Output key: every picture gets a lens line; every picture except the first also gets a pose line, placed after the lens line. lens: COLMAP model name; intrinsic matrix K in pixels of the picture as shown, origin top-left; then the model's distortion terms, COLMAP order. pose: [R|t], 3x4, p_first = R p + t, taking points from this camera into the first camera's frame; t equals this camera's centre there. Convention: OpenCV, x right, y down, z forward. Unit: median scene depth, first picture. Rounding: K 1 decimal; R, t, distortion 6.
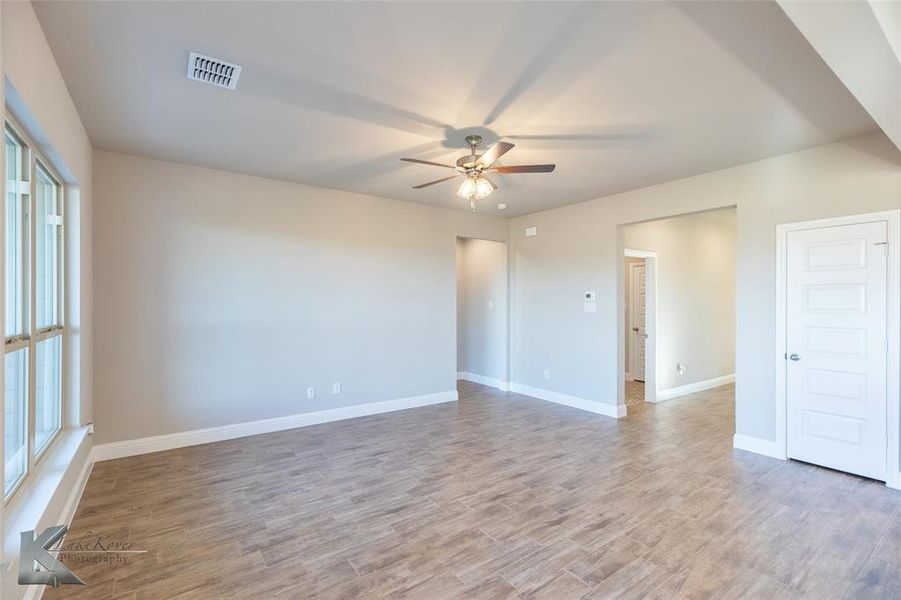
lens RADIAL K [[400.3, 0, 445.0], [0, 400.3, 302.3], [0, 0, 1]] dist [0.004956, -0.000124]
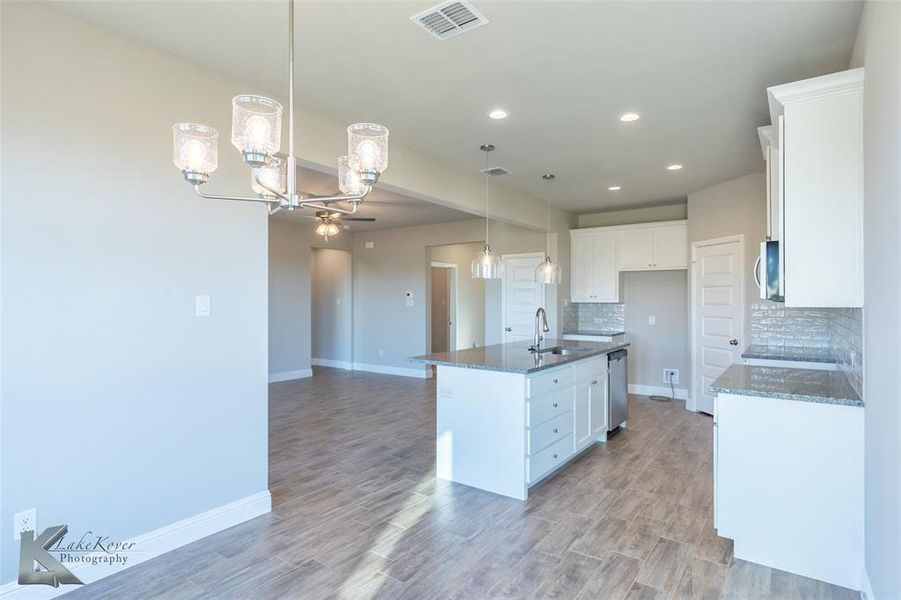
lens RADIAL K [[479.2, 0, 437.2], [0, 479.2, 298.0], [0, 0, 1]] dist [-0.010225, 0.000507]
pose [[0.951757, -0.001874, 0.306848, -0.091482], [0.003113, 0.999989, -0.003547, 0.003344], [-0.306837, 0.004331, 0.951752, -0.926681]]
